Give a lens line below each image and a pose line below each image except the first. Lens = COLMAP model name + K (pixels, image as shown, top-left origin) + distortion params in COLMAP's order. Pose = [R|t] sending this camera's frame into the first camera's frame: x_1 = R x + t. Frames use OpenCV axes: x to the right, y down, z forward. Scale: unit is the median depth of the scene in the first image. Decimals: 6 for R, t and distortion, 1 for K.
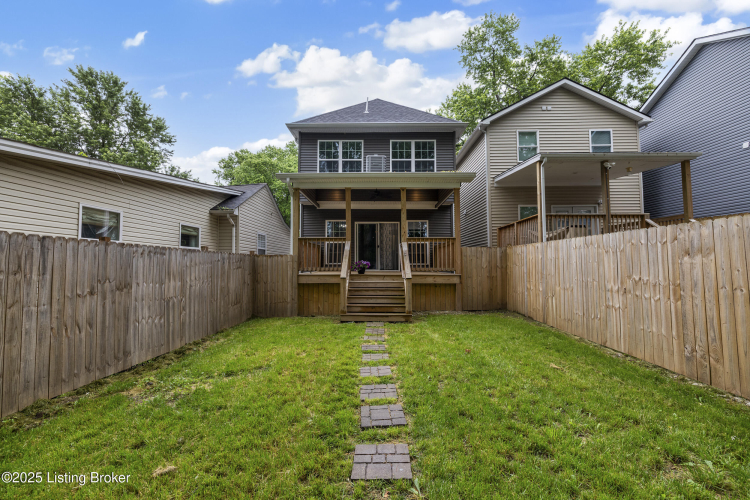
lens RADIAL K [[324.0, 0, 375.9], [0, 324.0, 248.9], [0, 0, 1]] dist [0.001685, 0.000026]
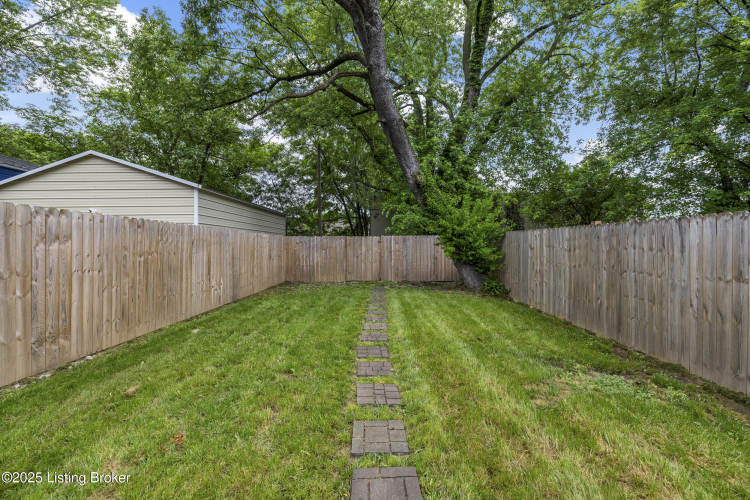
lens RADIAL K [[324.0, 0, 375.5], [0, 324.0, 248.6], [0, 0, 1]] dist [0.001685, 0.000026]
pose [[-0.999919, 0.012532, -0.002139, 0.000603], [0.012617, 0.998880, -0.045594, 0.099033], [0.001565, -0.045617, -0.998958, 2.012234]]
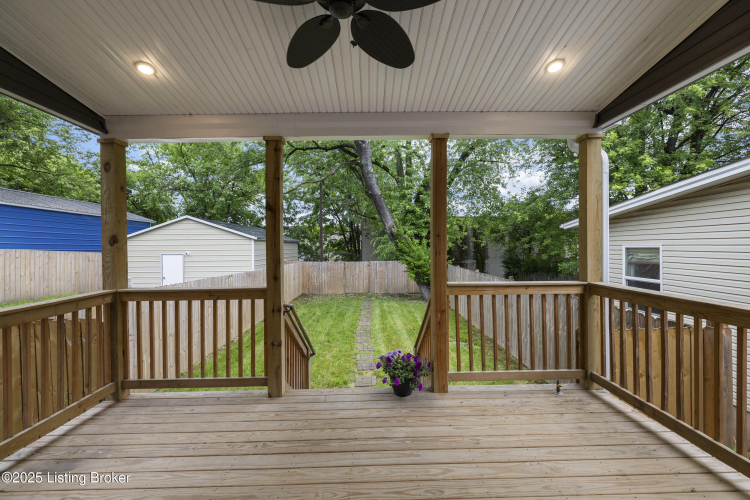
lens RADIAL K [[324.0, 0, 375.8], [0, 324.0, 248.8], [0, 0, 1]] dist [0.001685, 0.000026]
pose [[-0.999483, 0.013389, -0.029229, -0.016776], [0.014745, 0.998801, -0.046684, -0.093779], [0.028569, -0.047091, -0.998482, 3.143478]]
